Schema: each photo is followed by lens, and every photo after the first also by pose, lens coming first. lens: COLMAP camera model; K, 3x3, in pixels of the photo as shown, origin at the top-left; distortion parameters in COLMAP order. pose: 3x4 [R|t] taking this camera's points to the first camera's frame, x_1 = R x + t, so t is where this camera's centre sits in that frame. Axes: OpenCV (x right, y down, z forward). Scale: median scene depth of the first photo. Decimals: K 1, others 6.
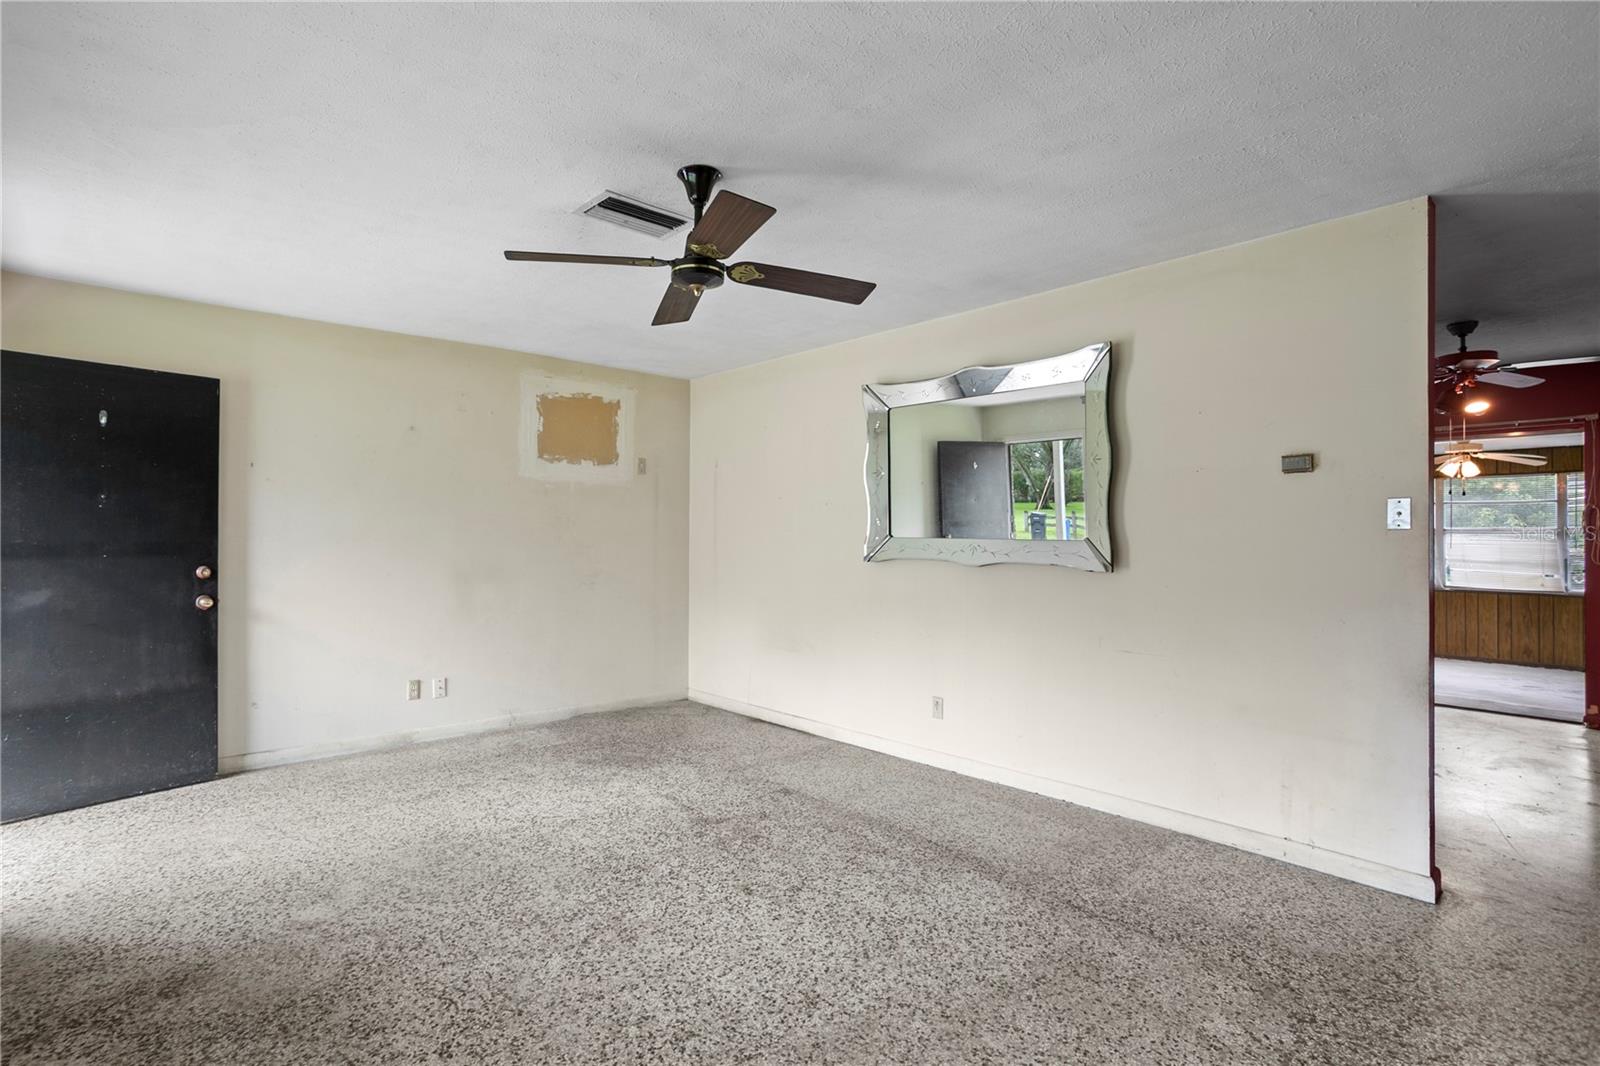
lens RADIAL K [[773.1, 0, 789.8], [0, 773.1, 534.0], [0, 0, 1]] dist [-0.046130, 0.024212]
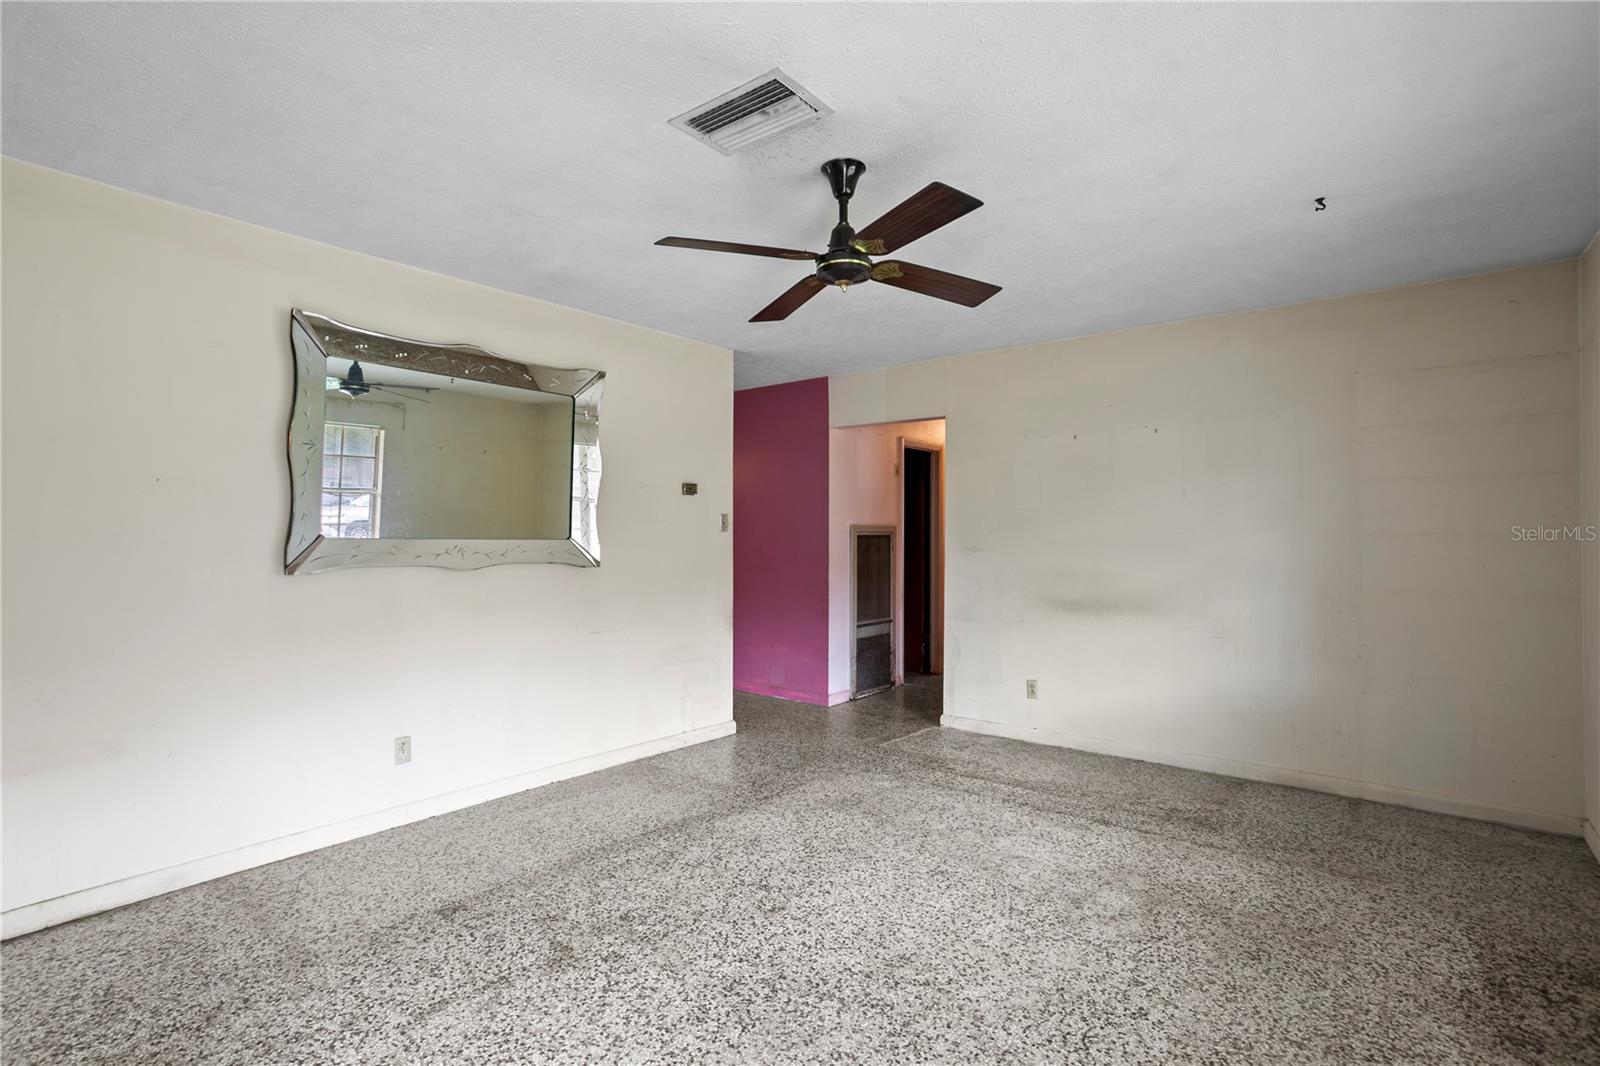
lens RADIAL K [[773.1, 0, 757.4], [0, 773.1, 510.8], [0, 0, 1]] dist [-0.046130, 0.024212]
pose [[-0.121790, 0.028409, 0.992149, -0.879287], [-0.002215, 0.999580, -0.028893, -0.001248], [-0.992553, -0.005717, -0.121676, 0.996167]]
